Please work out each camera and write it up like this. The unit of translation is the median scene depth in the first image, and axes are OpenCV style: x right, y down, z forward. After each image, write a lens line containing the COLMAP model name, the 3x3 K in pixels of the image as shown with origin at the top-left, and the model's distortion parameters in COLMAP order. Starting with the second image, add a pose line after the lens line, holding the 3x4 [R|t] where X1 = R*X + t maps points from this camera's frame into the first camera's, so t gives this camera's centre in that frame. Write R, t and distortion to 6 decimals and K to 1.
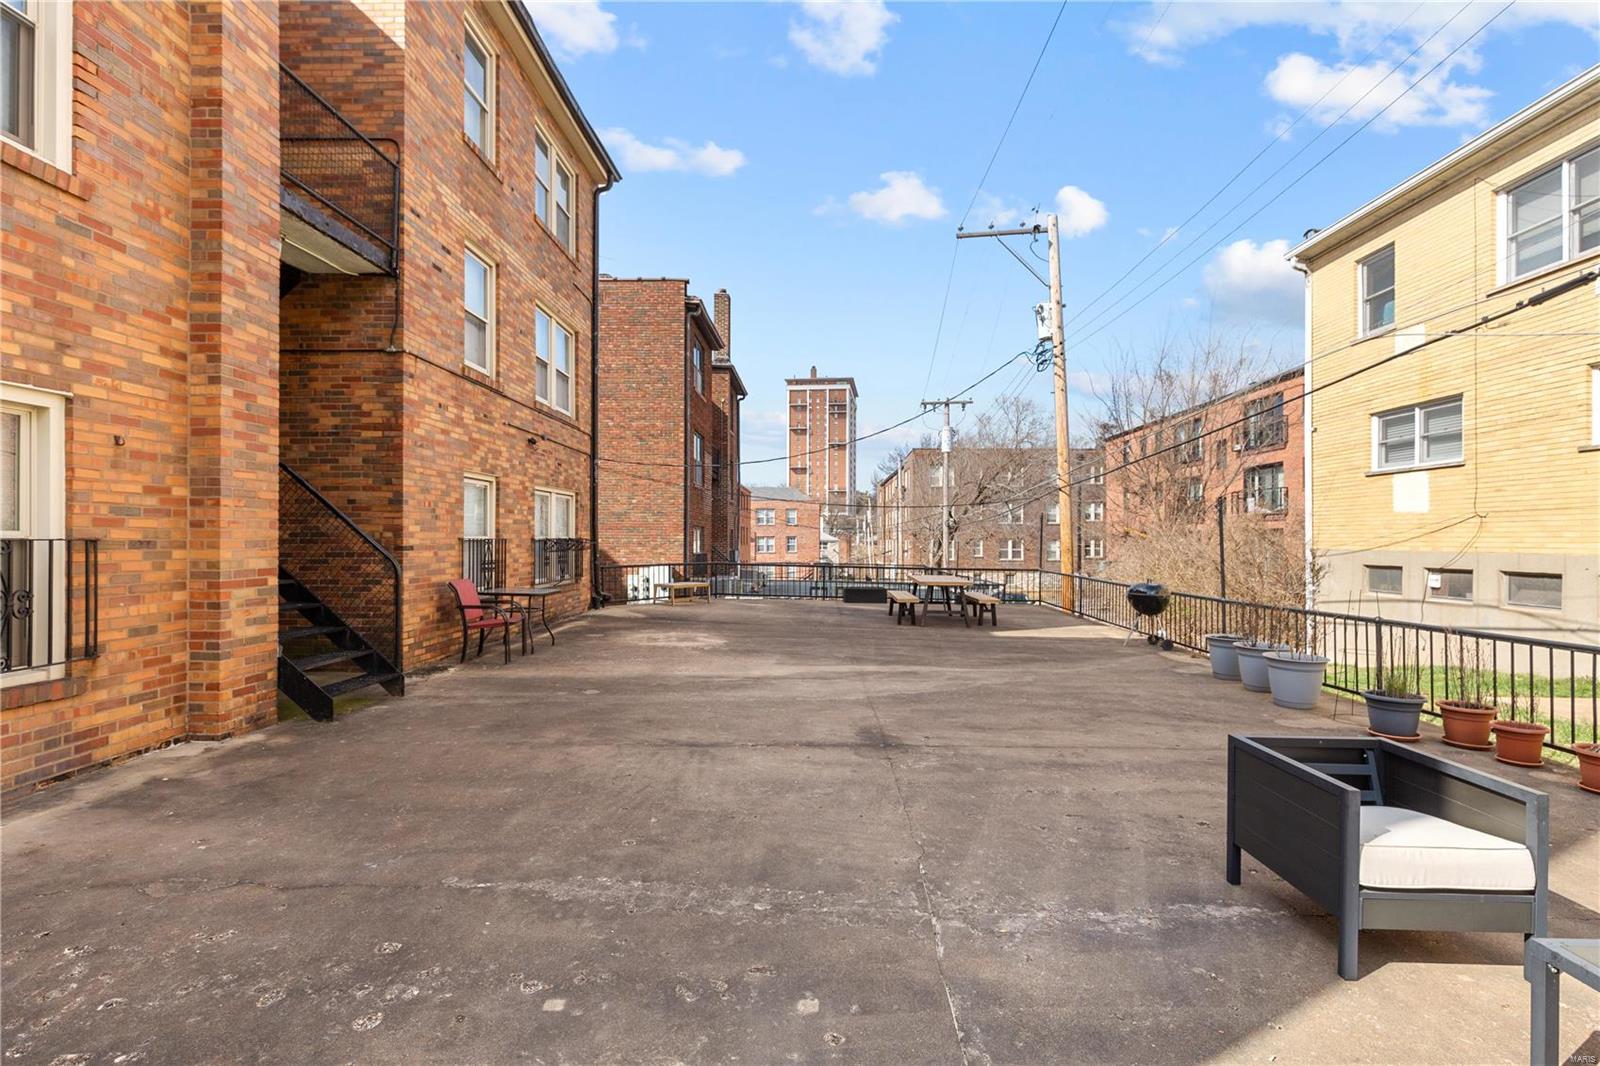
lens RADIAL K [[742.2, 0, 807.3], [0, 742.2, 538.3], [0, 0, 1]] dist [0.000708, -0.000112]
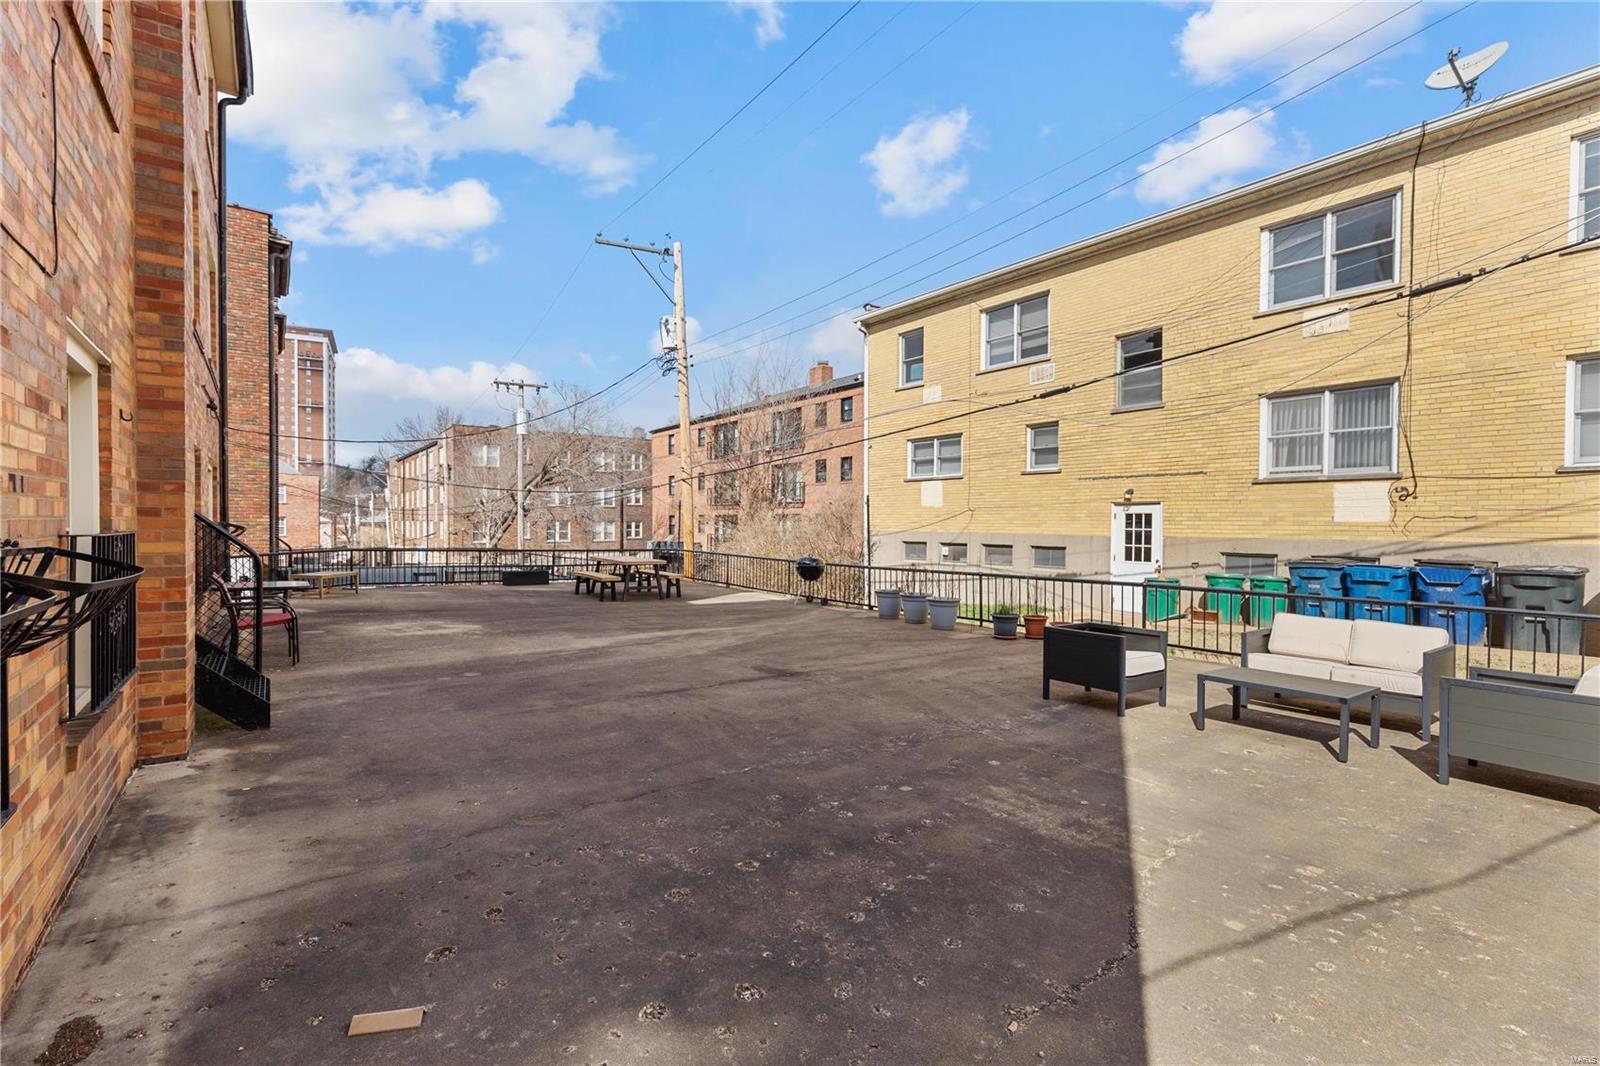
lens RADIAL K [[731.3, 0, 800.0], [0, 731.3, 533.0], [0, 0, 1]] dist [0.008271, -0.000065]
pose [[0.804216, -0.006814, 0.594298, -0.549086], [-0.004099, 0.999847, 0.017010, -0.009560], [-0.594323, -0.016116, 0.804065, -0.095510]]
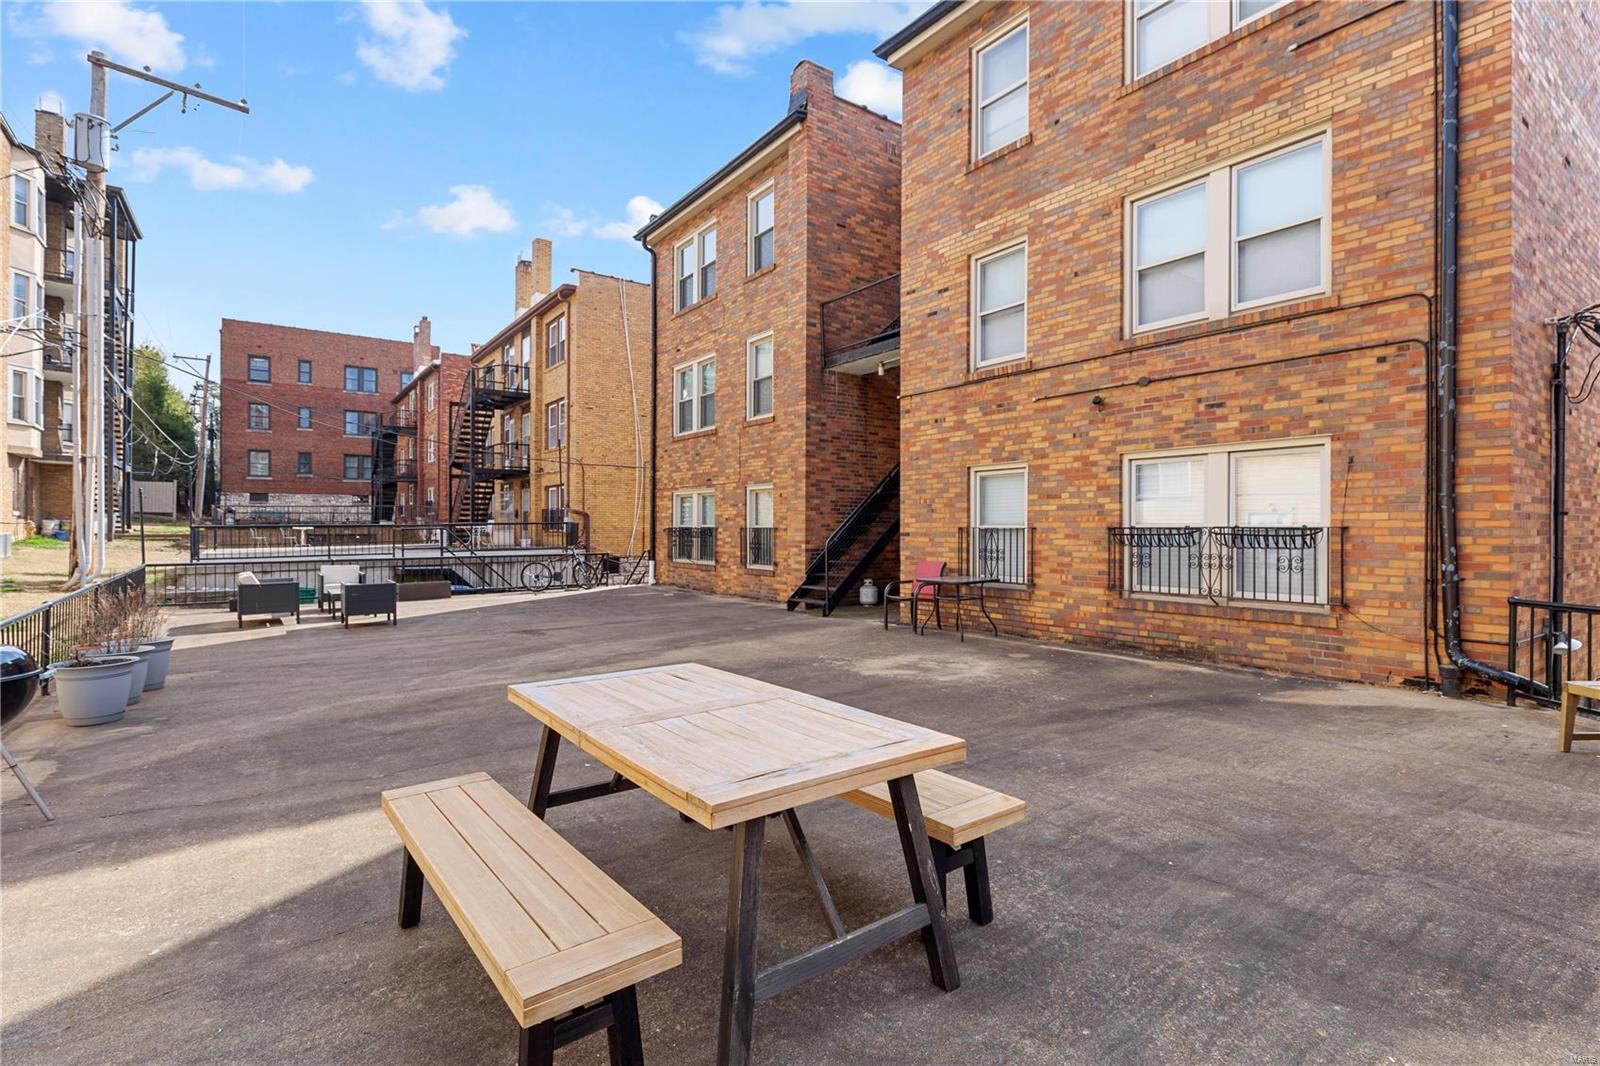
lens RADIAL K [[742.2, 0, 807.3], [0, 742.2, 538.3], [0, 0, 1]] dist [0.000708, -0.000112]
pose [[-0.793312, -0.002406, -0.608810, 0.470627], [-0.008629, 0.999936, 0.007291, 0.011866], [0.608754, 0.011037, -0.793283, 2.008593]]
